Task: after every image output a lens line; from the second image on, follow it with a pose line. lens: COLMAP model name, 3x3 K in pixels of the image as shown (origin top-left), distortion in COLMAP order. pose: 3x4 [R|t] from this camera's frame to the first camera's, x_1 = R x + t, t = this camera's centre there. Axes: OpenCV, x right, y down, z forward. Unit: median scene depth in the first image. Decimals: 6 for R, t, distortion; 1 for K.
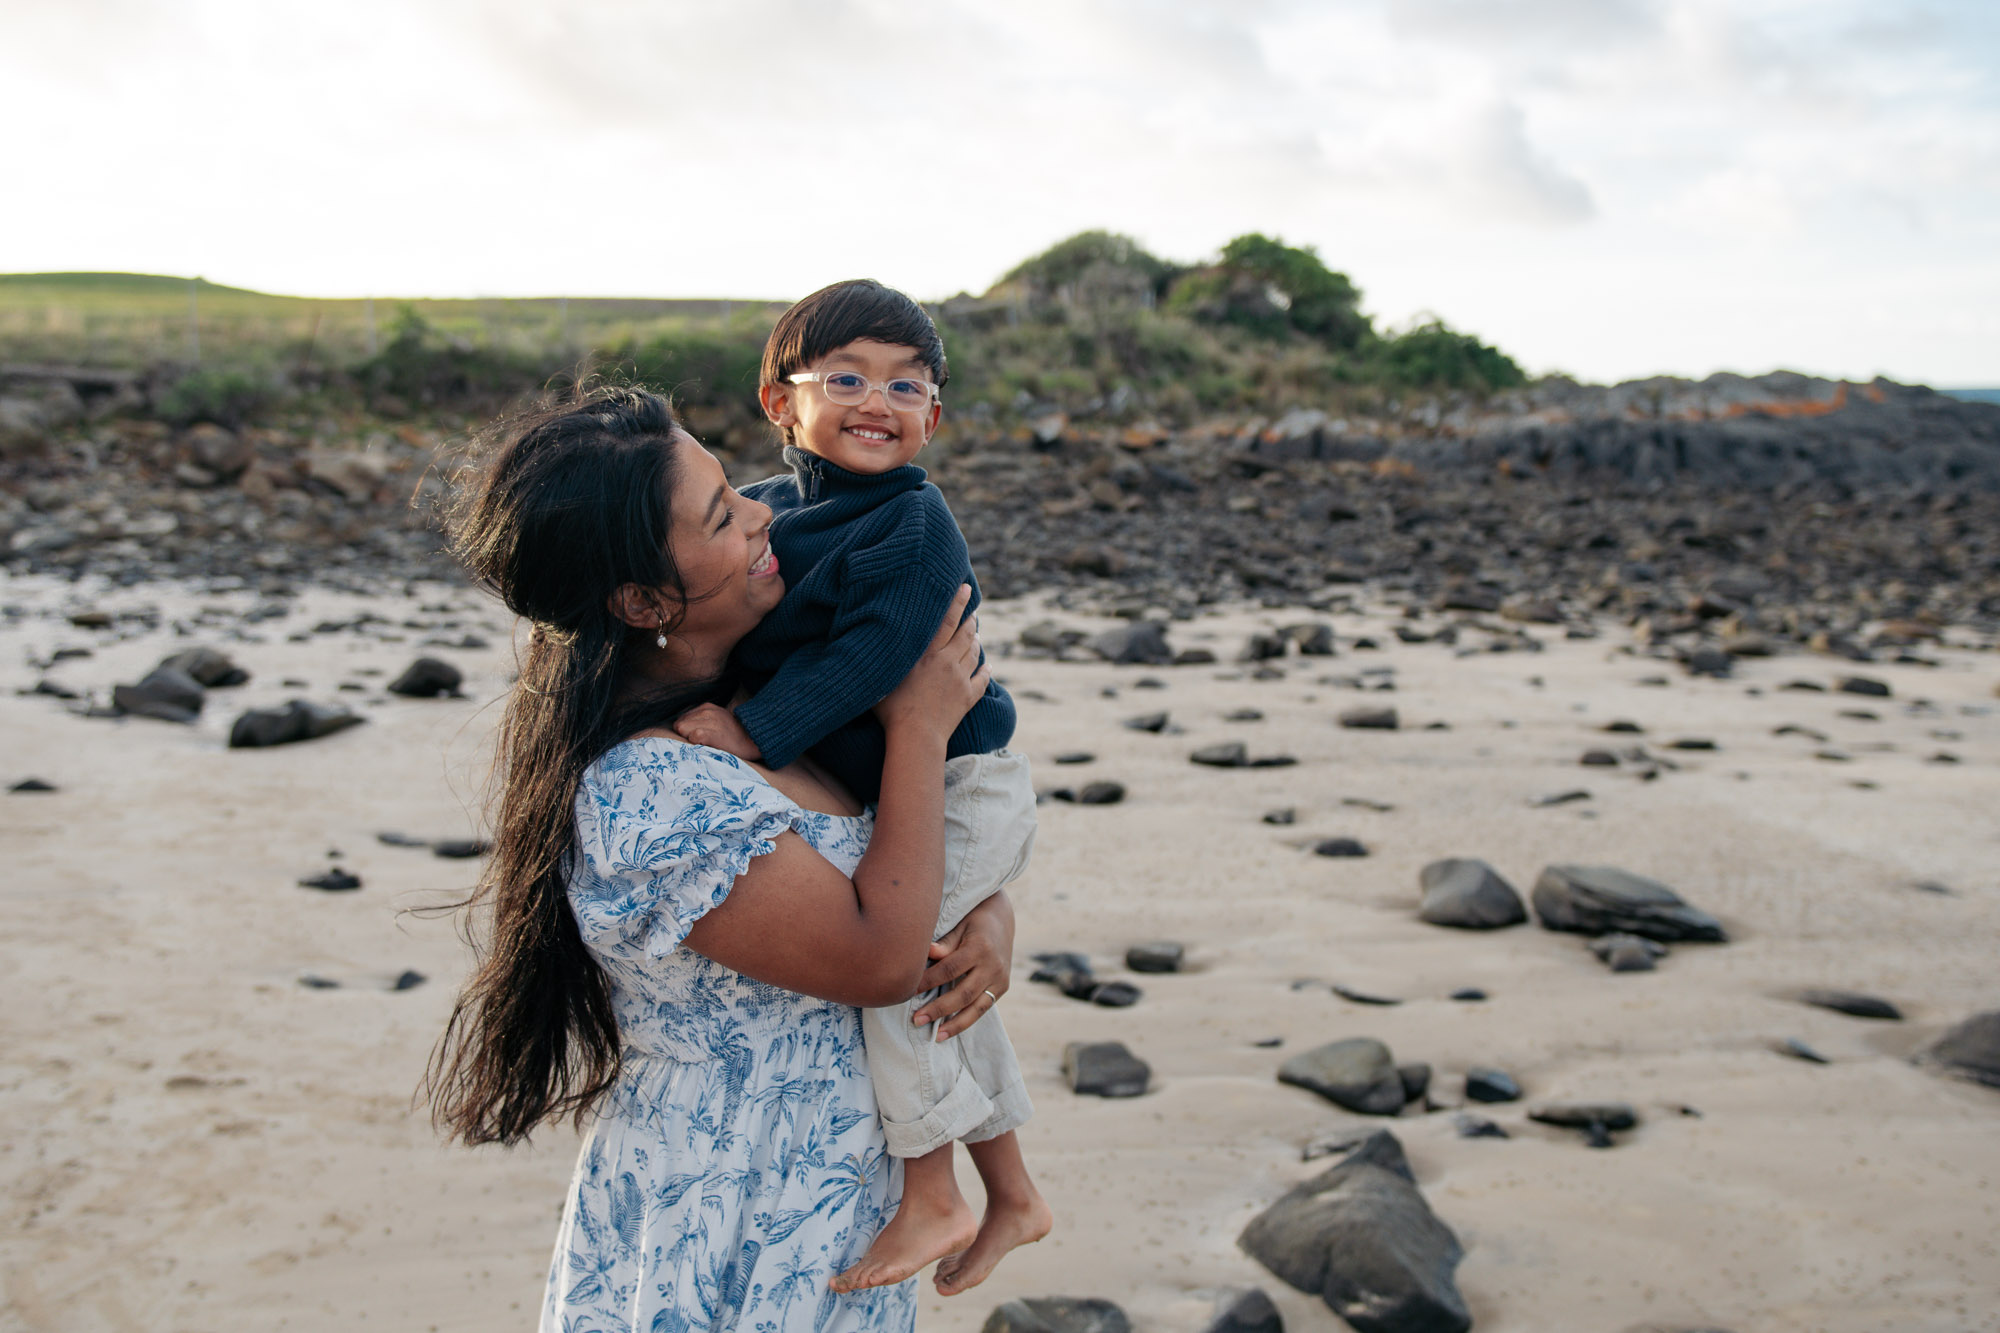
lens RADIAL K [[2406.8, 0, 940.6], [0, 2406.8, 669.4], [0, 0, 1]] dist [-0.019134, 0.000000]
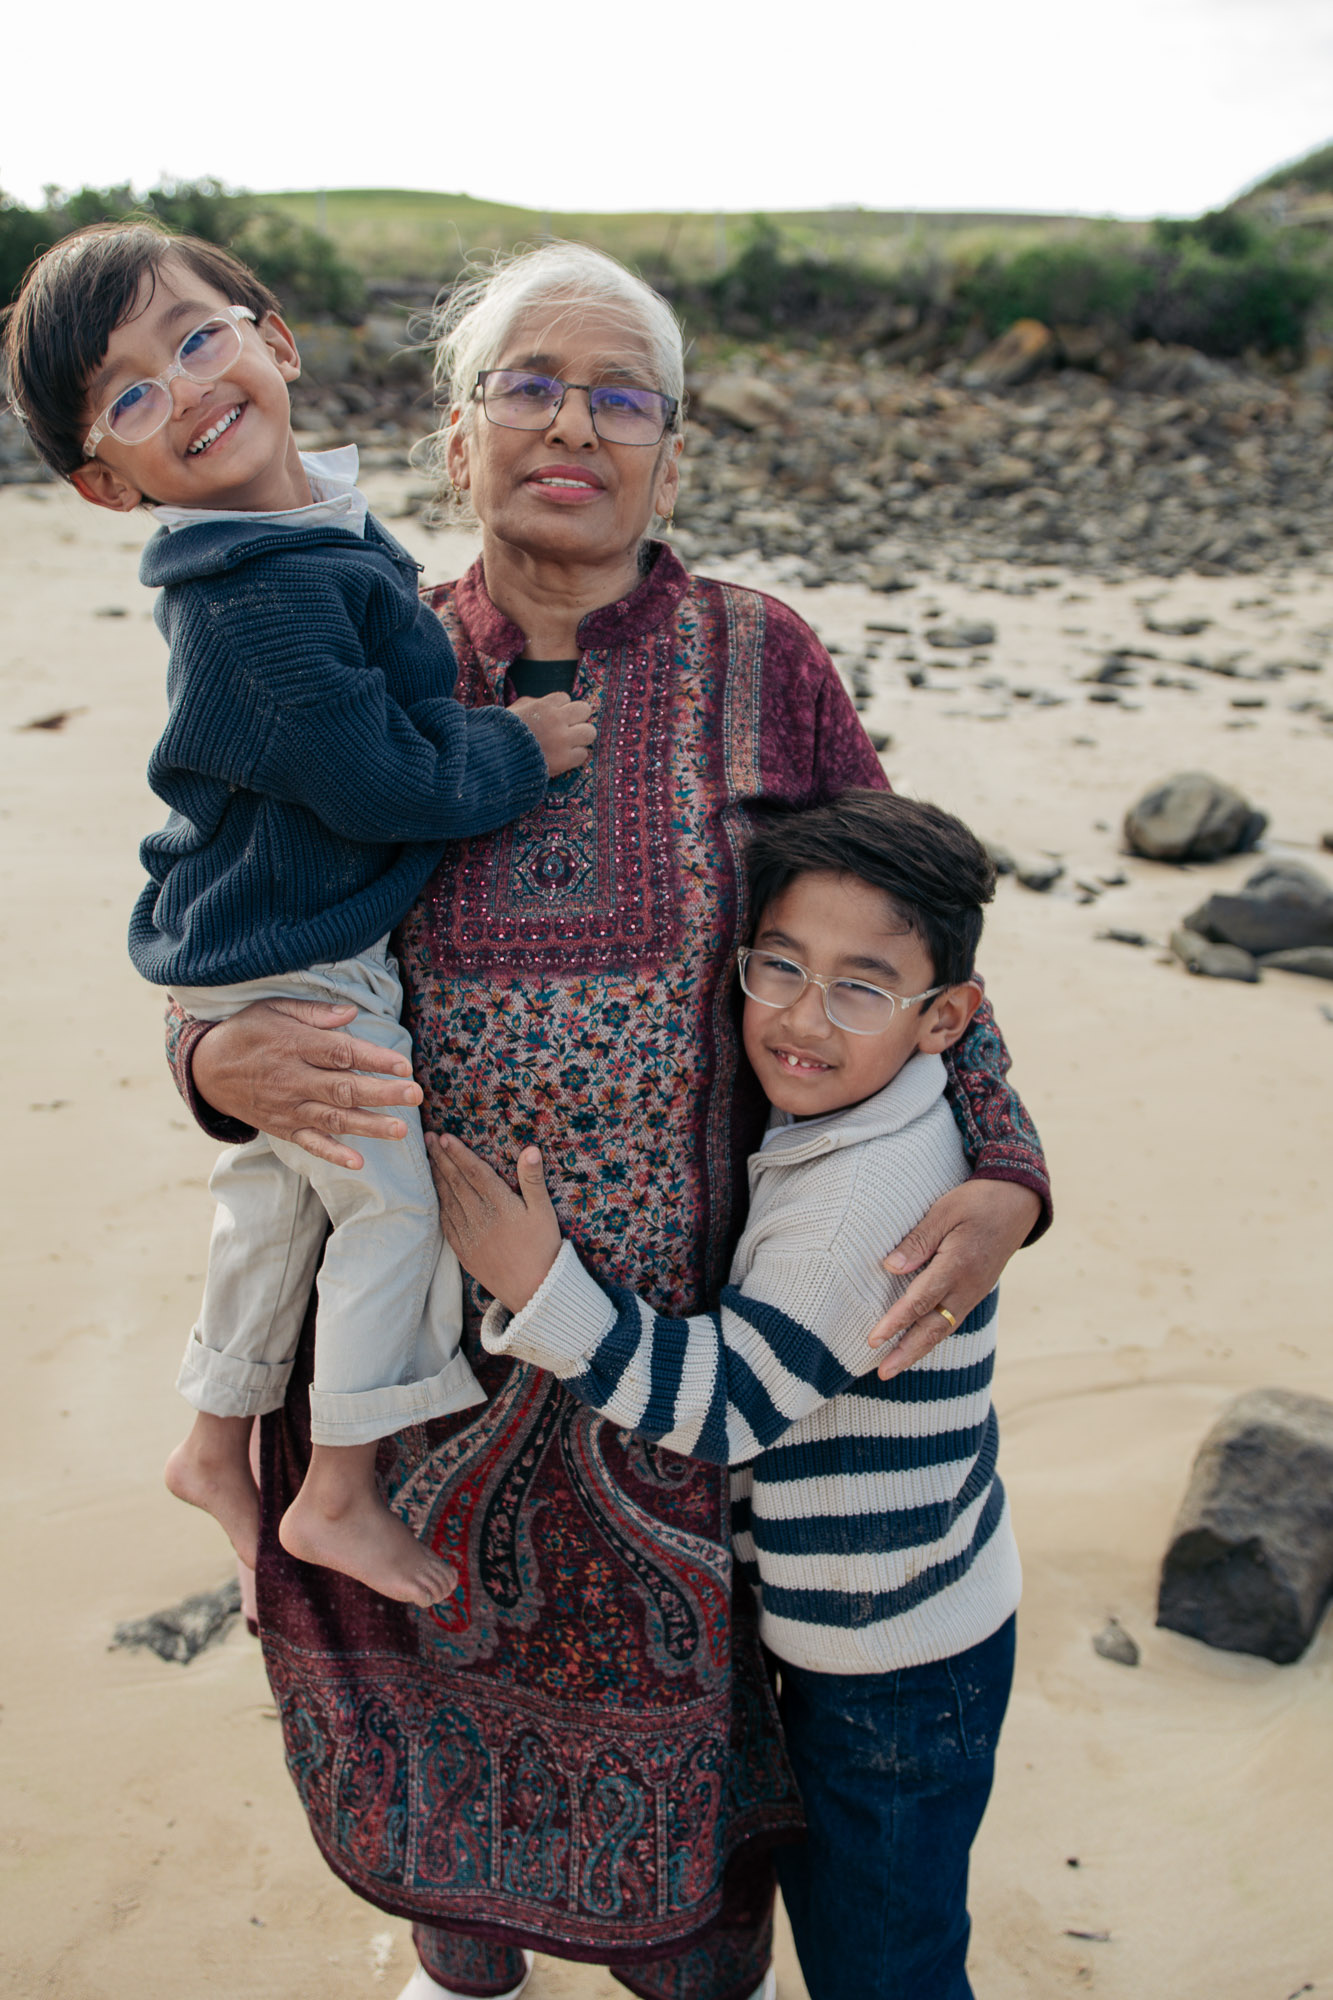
lens RADIAL K [[2165.6, 0, 649.1], [0, 2165.6, 1010.9], [0, 0, 1]] dist [-0.054419, 0.000000]
pose [[0.984405, 0.053436, -0.167605, -0.110853], [-0.018853, 0.979309, 0.201492, -0.016745], [0.174904, -0.195190, 0.965044, 0.136286]]
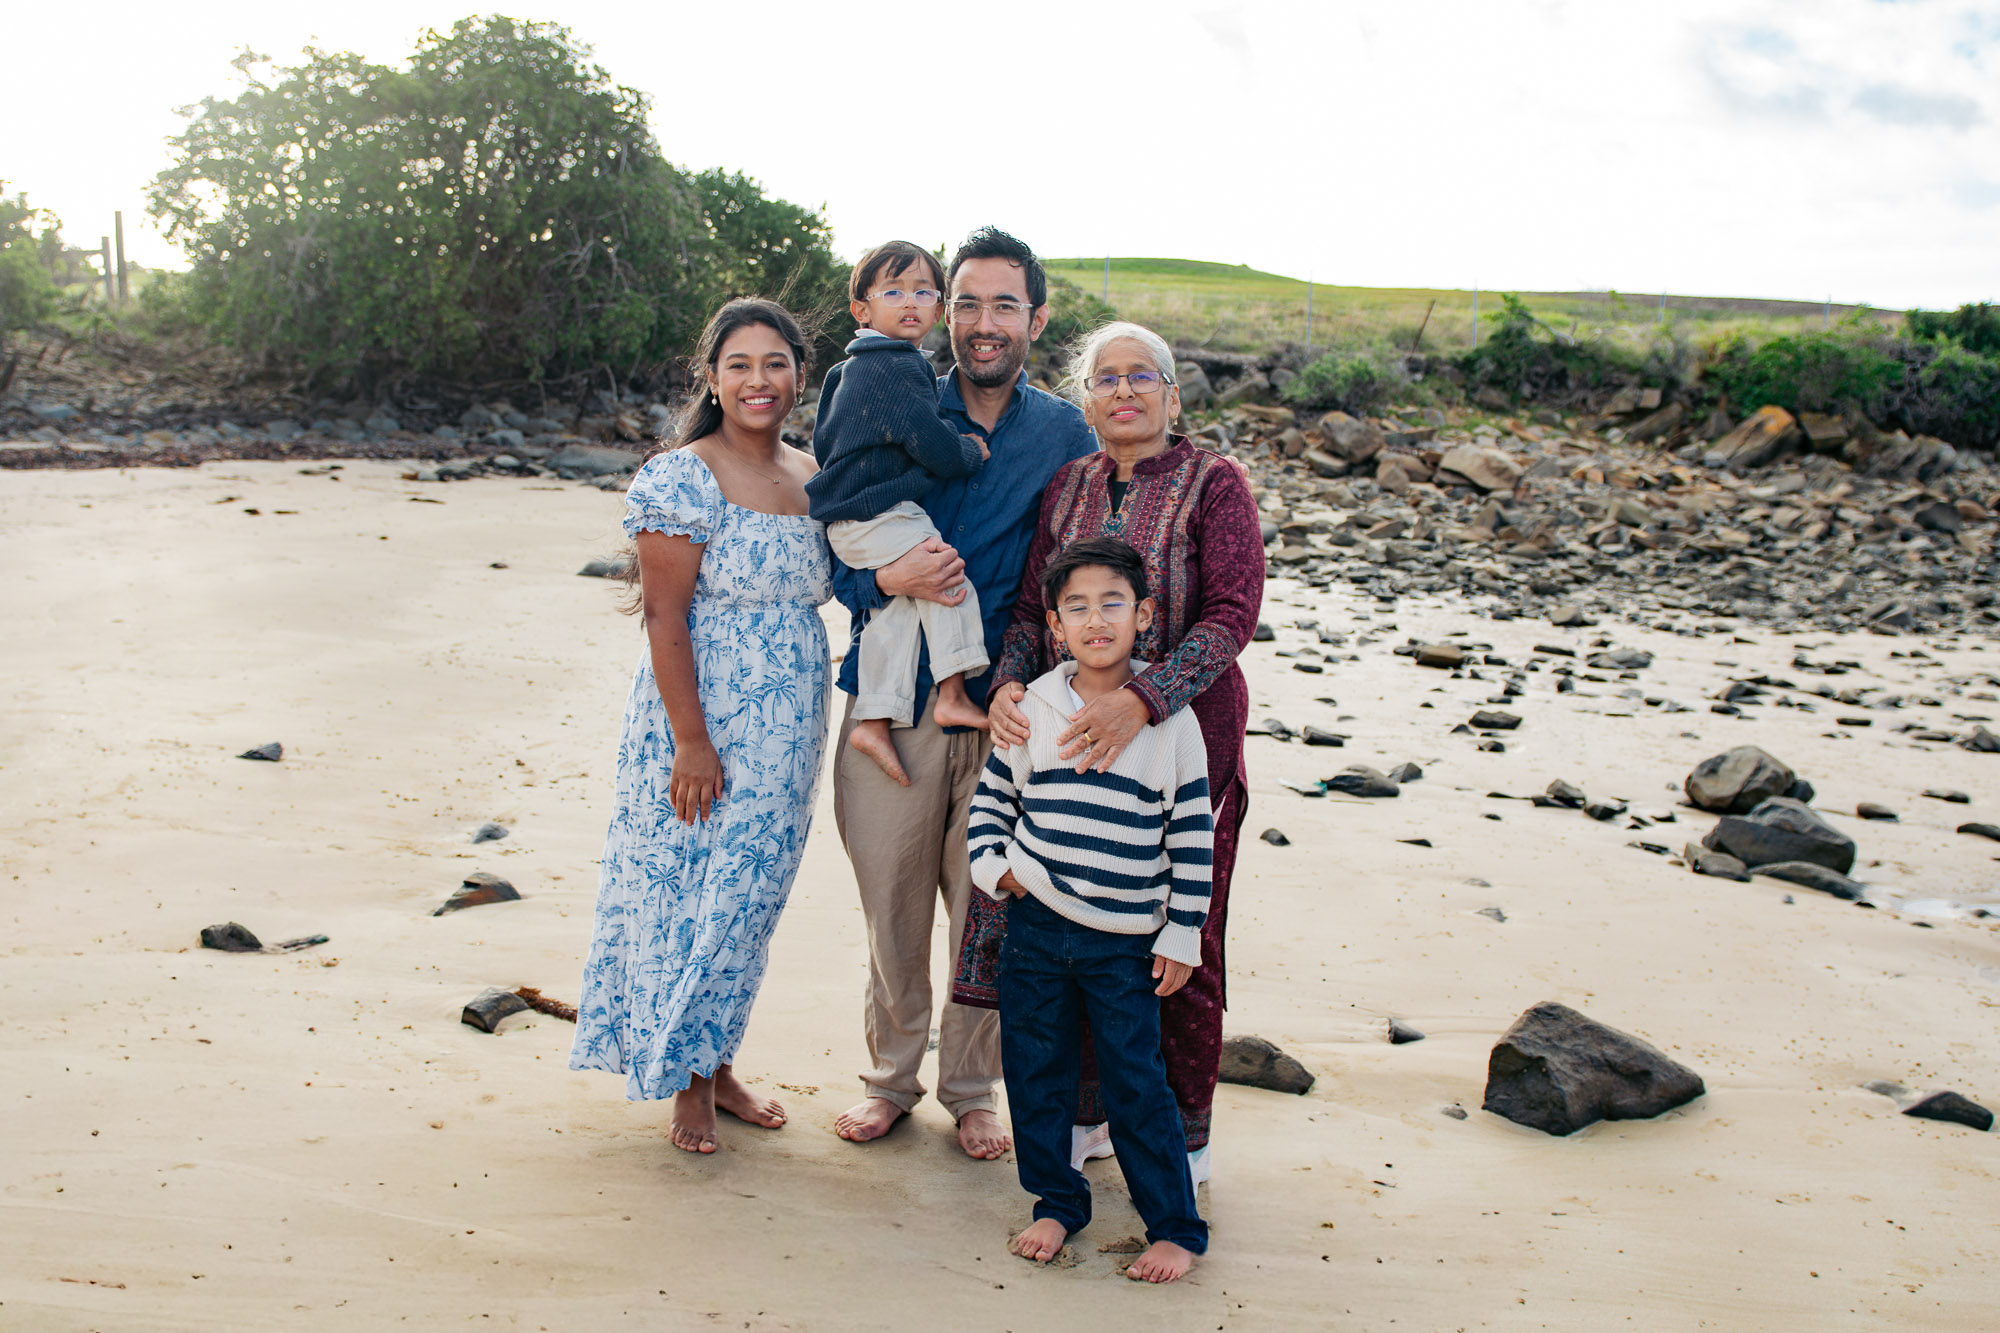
lens RADIAL K [[2165.6, 0, 988.0], [0, 2165.6, 676.5], [0, 0, 1]] dist [-0.054419, 0.000000]
pose [[0.930730, 0.083562, -0.356033, -0.096839], [-0.075801, 0.996483, 0.035722, -0.011731], [0.357766, -0.006260, 0.933790, 0.099108]]
